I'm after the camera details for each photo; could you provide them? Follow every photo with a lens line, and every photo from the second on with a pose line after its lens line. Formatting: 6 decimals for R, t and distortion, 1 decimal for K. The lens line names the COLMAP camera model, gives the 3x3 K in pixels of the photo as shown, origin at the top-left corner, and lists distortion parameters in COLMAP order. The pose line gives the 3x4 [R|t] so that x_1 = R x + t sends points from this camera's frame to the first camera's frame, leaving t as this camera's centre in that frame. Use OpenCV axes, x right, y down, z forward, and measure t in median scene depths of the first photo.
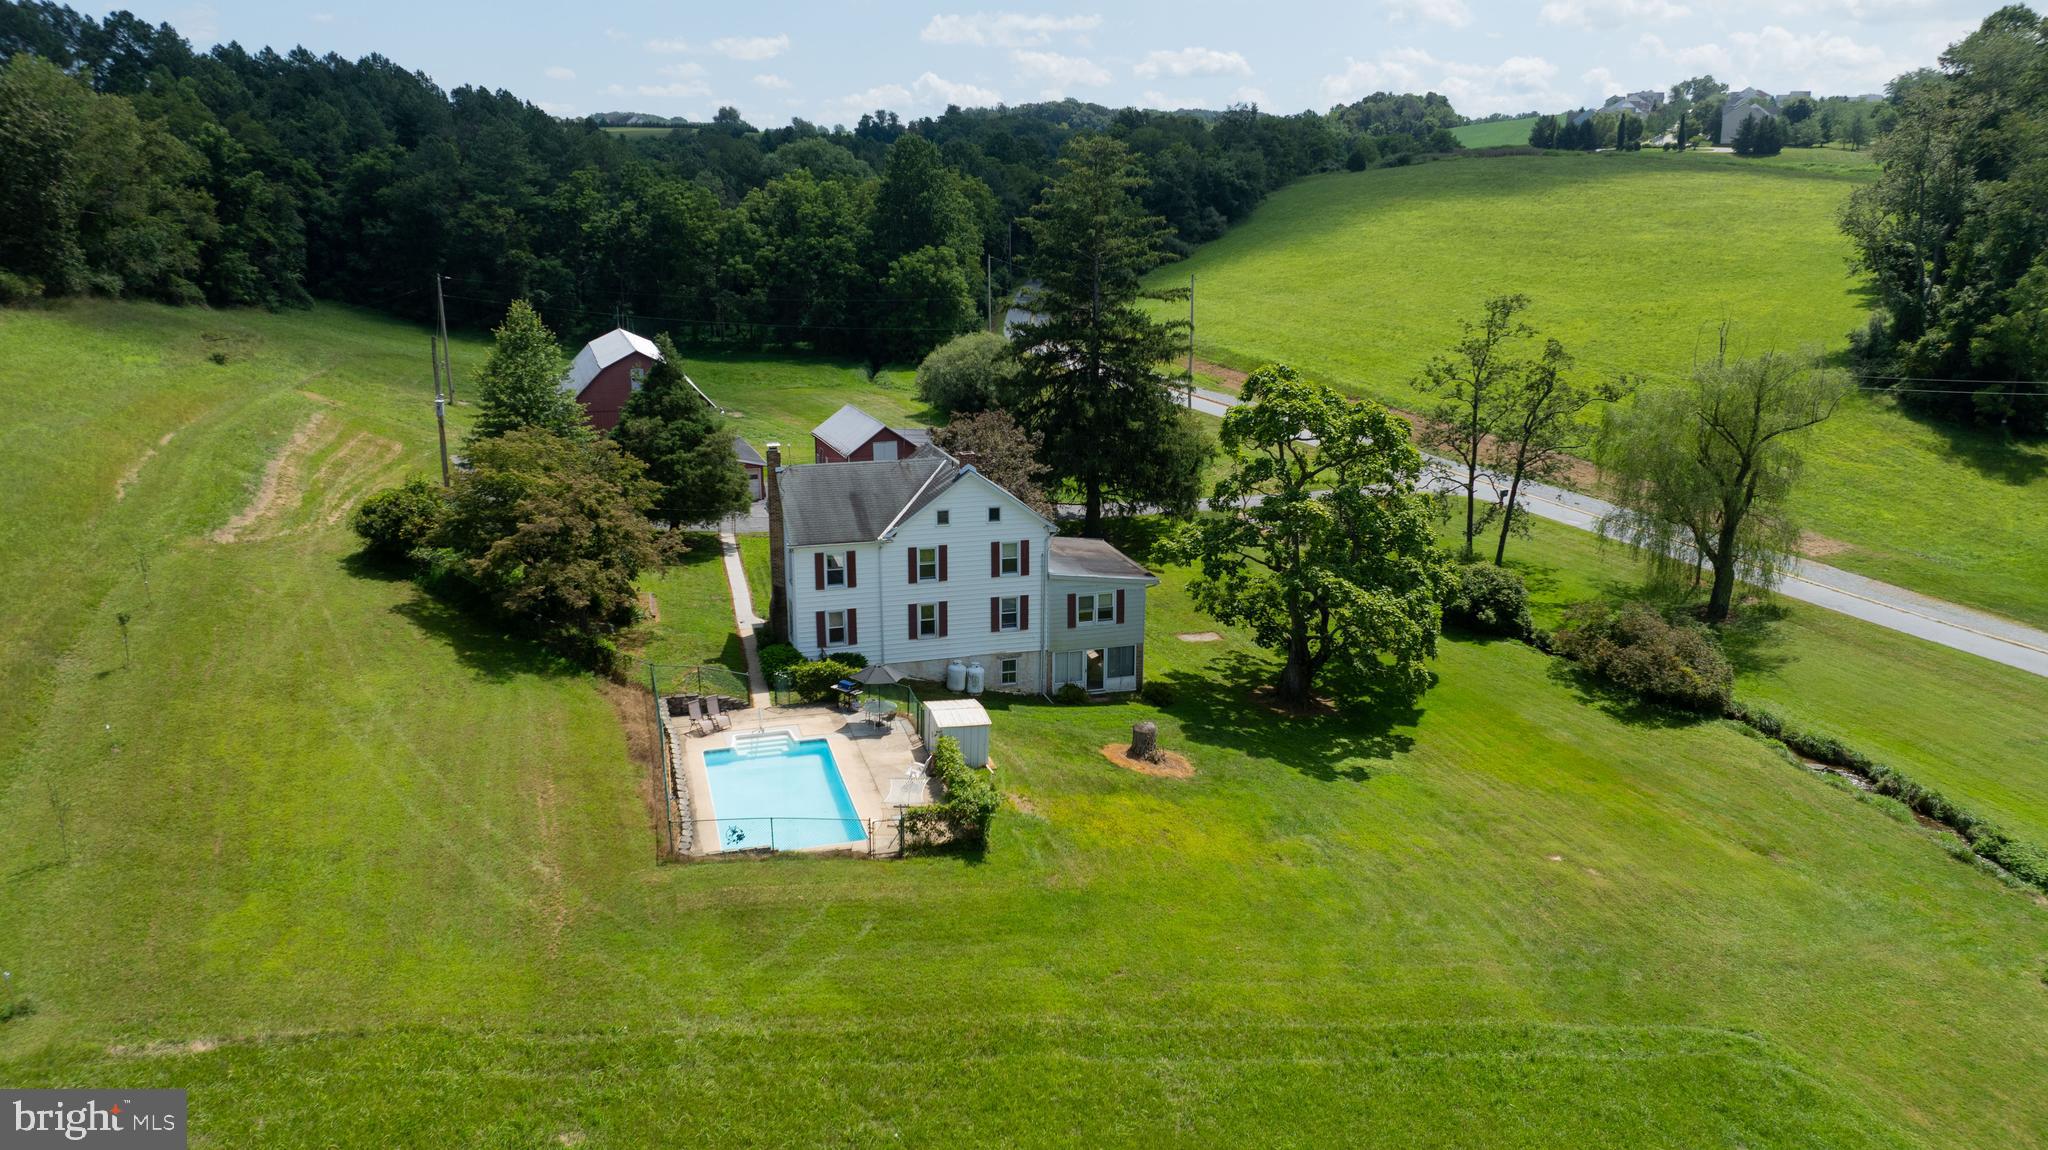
lens RADIAL K [[1441.7, 0, 1024.0], [0, 1441.7, 575.0], [0, 0, 1]] dist [-0.011625, 0.002008]
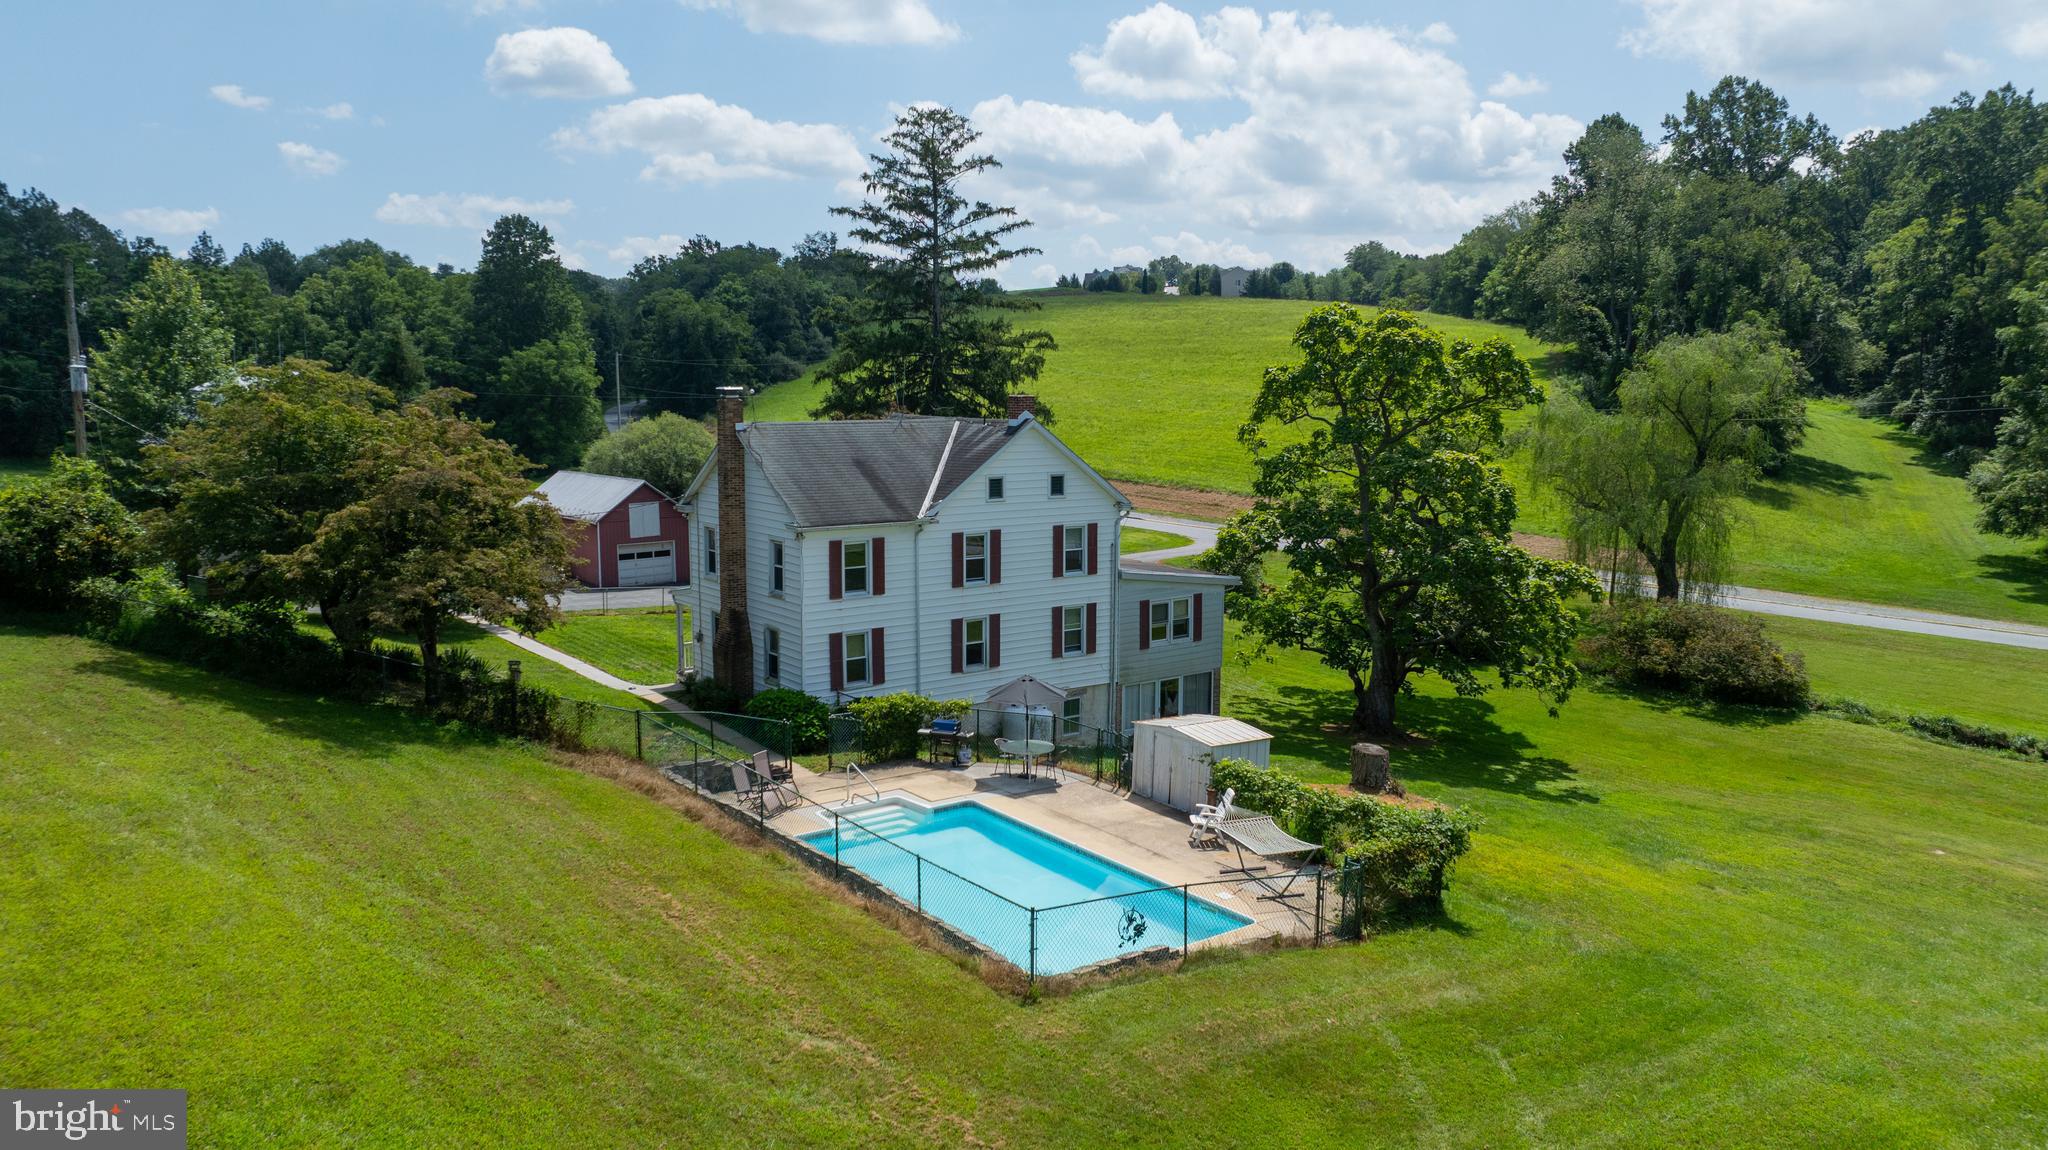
lens RADIAL K [[1439.2, 0, 1029.8], [0, 1439.2, 575.3], [0, 0, 1]] dist [-0.023571, 0.005626]
pose [[0.937542, -0.044831, 0.344971, -0.274396], [0.086712, 0.990477, -0.106945, 0.074212], [-0.336891, 0.130178, 0.932501, 0.357305]]
